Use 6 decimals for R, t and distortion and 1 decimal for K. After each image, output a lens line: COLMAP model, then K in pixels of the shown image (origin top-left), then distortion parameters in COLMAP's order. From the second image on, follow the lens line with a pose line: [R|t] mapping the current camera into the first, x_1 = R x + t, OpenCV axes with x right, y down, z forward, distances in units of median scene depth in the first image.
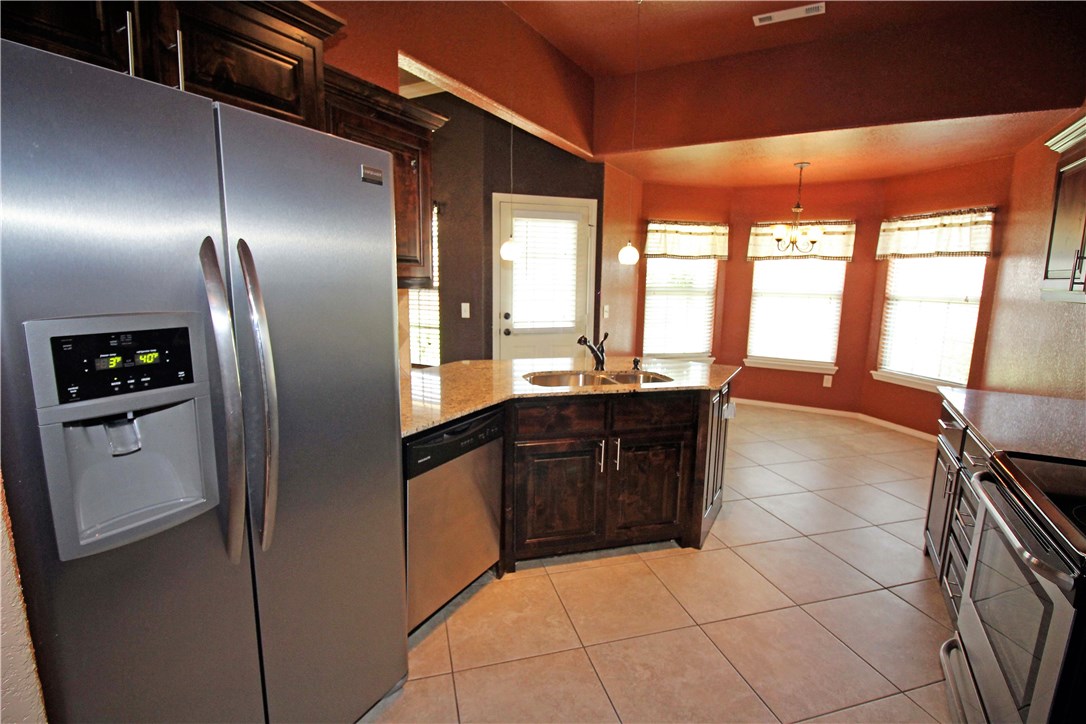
lens RADIAL K [[503.8, 0, 539.6], [0, 503.8, 355.5], [0, 0, 1]] dist [-0.018107, -0.002692]
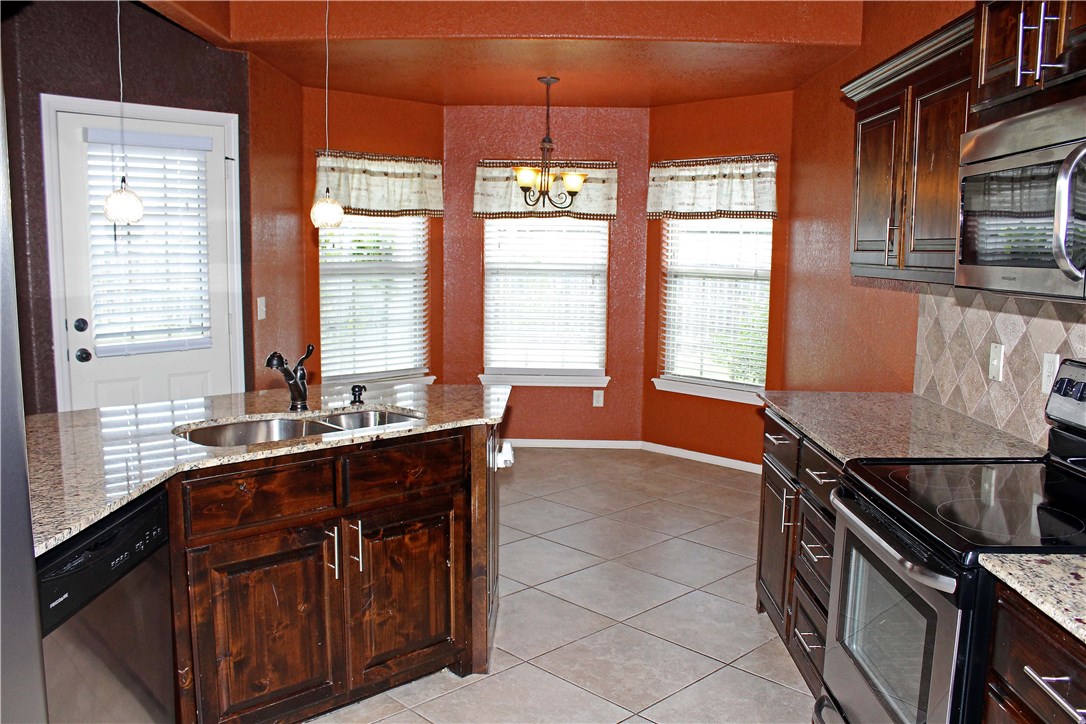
lens RADIAL K [[890.4, 0, 539.2], [0, 890.4, 360.8], [0, 0, 1]] dist [-0.135808, 0.049017]
pose [[0.877339, -0.064432, 0.475526, -0.078473], [0.074487, 0.997219, -0.002308, -0.003202], [-0.474055, 0.037445, 0.879699, -0.019771]]
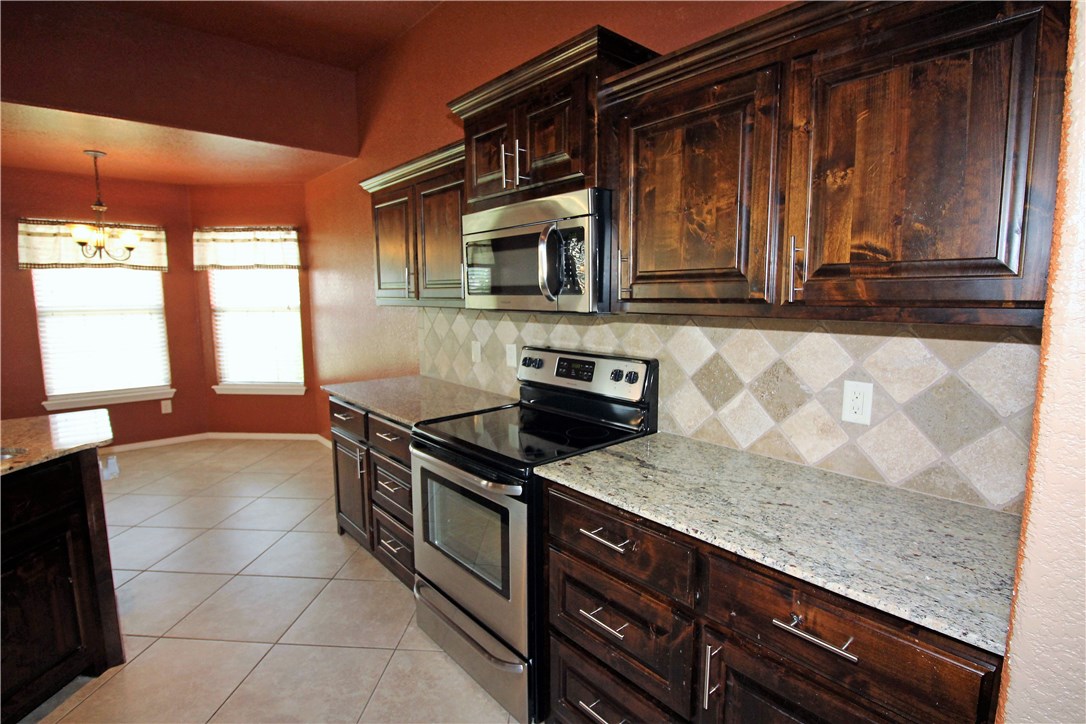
lens RADIAL K [[530.1, 0, 543.7], [0, 530.1, 354.6], [0, 0, 1]] dist [-0.006849, -0.004892]
pose [[0.330390, -0.126738, 0.935297, -0.083819], [0.153165, 0.985008, 0.079370, -0.015006], [-0.931334, 0.117032, 0.344849, 0.065927]]
